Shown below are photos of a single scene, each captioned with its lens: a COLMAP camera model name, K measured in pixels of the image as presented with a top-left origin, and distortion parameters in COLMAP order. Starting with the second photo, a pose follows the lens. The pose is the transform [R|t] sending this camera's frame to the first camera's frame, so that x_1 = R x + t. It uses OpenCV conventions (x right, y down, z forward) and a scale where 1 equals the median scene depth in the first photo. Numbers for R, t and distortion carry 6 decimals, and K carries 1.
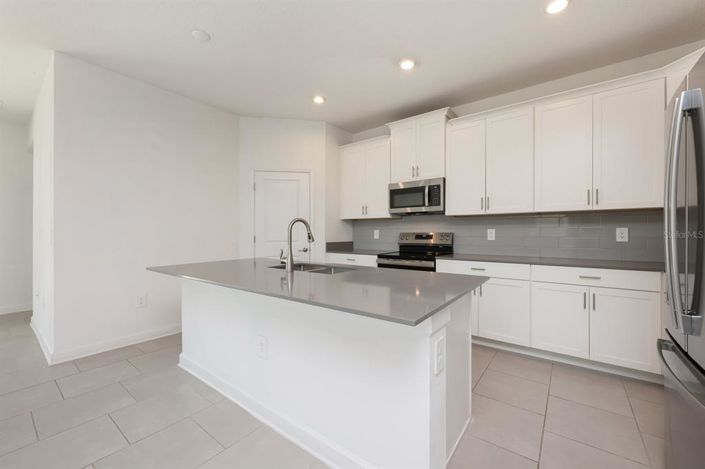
lens RADIAL K [[277.4, 0, 352.5], [0, 277.4, 234.5], [0, 0, 1]] dist [0.001595, 0.000228]
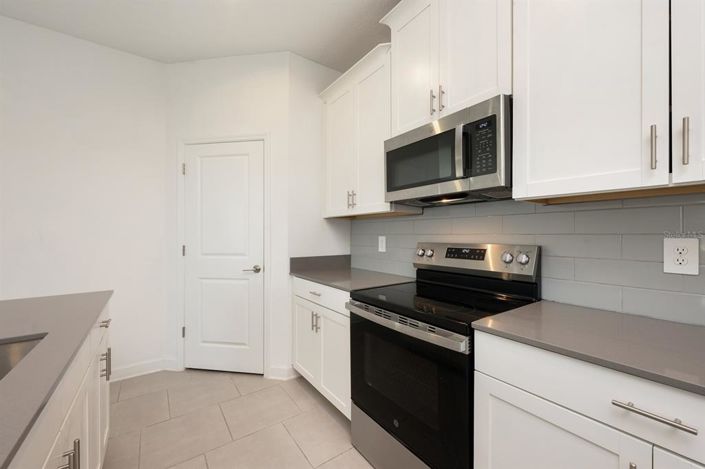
lens RADIAL K [[277.4, 0, 352.5], [0, 277.4, 234.5], [0, 0, 1]] dist [0.001595, 0.000228]
pose [[0.960887, 0.001248, -0.276940, 0.209446], [-0.003406, 0.999967, -0.007312, -0.017594], [0.276921, 0.007969, 0.960860, 0.533750]]
